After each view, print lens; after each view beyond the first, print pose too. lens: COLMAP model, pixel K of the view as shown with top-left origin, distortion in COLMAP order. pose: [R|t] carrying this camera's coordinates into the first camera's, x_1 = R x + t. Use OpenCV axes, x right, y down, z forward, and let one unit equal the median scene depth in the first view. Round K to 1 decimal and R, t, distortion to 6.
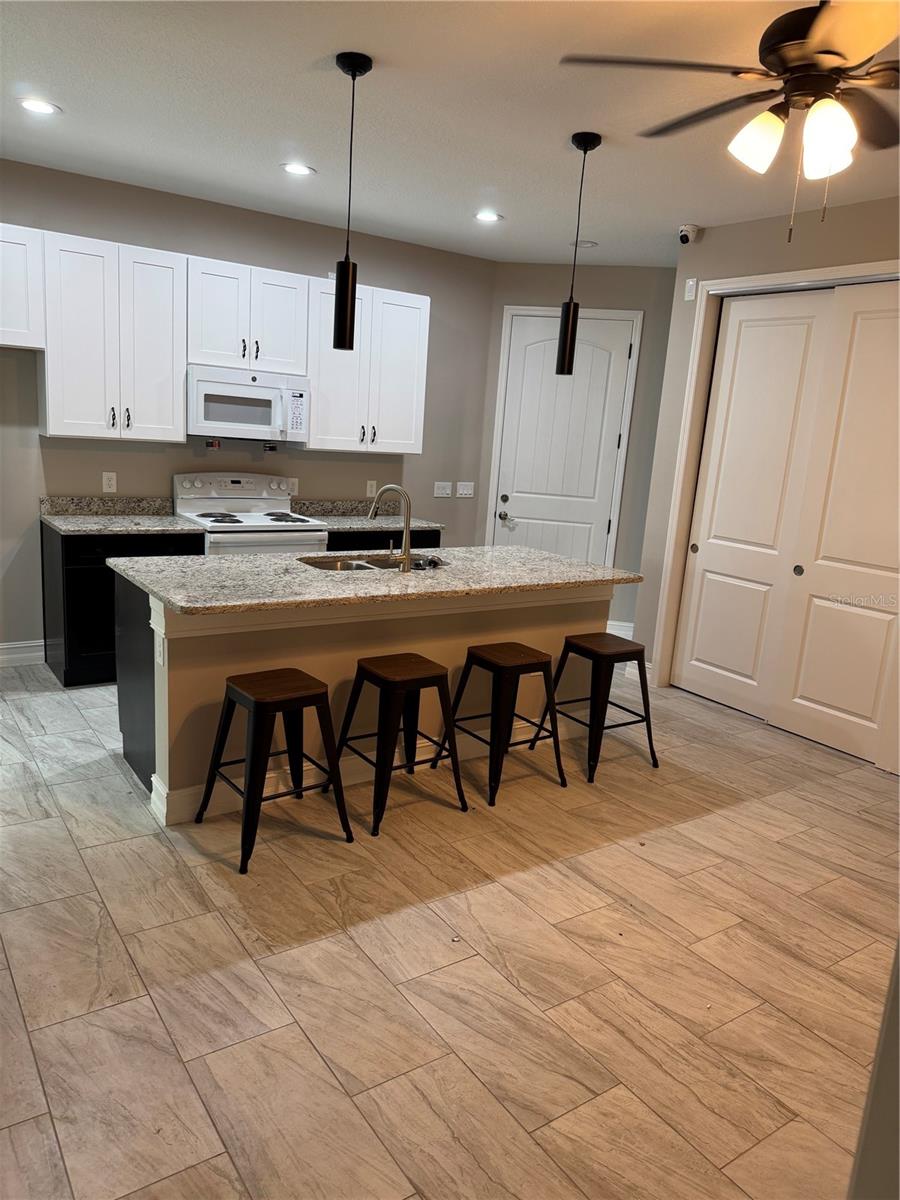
lens RADIAL K [[833.9, 0, 450.0], [0, 833.9, 600.0], [0, 0, 1]] dist [0.121404, -0.207475]
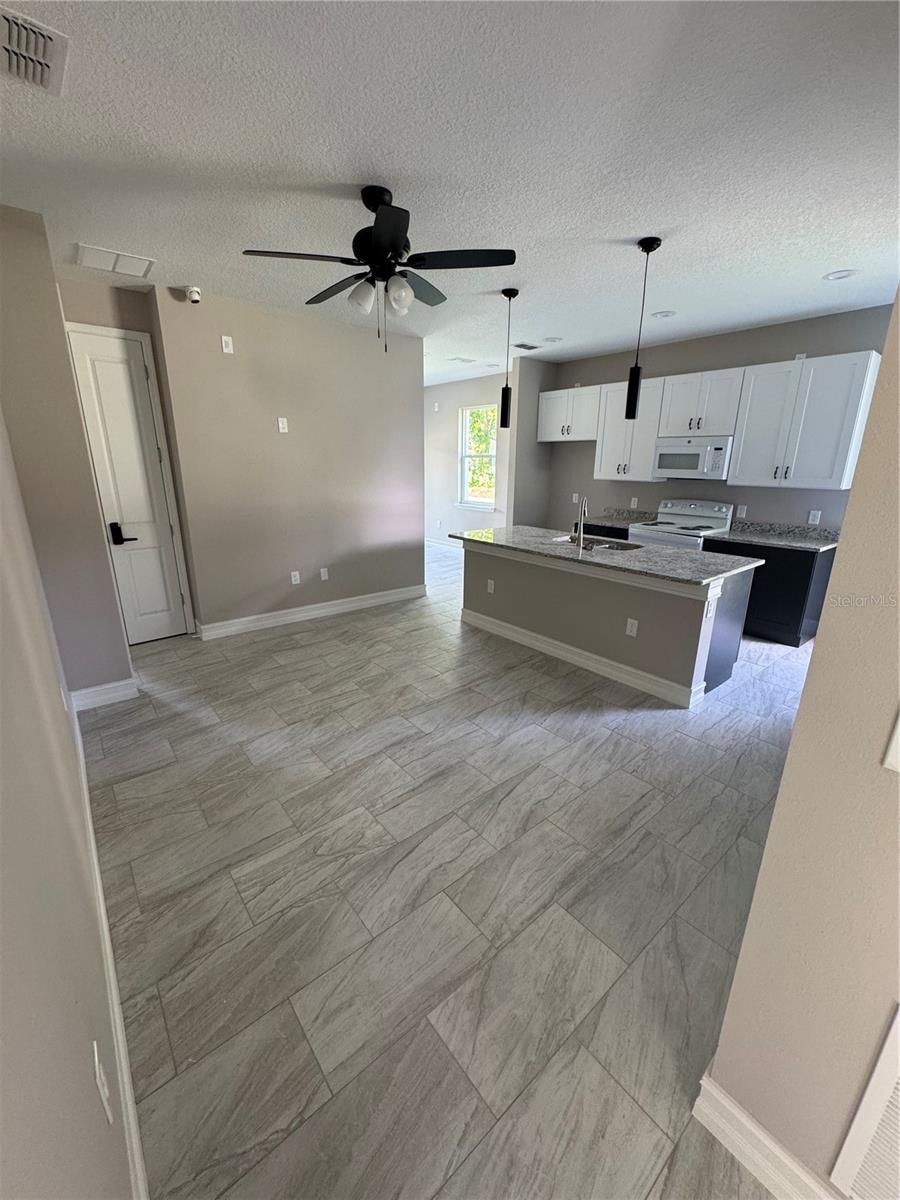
lens RADIAL K [[474.2, 0, 450.0], [0, 474.2, 600.0], [0, 0, 1]] dist [-0.021818, 0.000030]
pose [[0.083316, 0.217089, -0.972590, 0.881506], [-0.203133, 0.959191, 0.196697, -0.065435], [0.975600, 0.181177, 0.124014, 0.618762]]
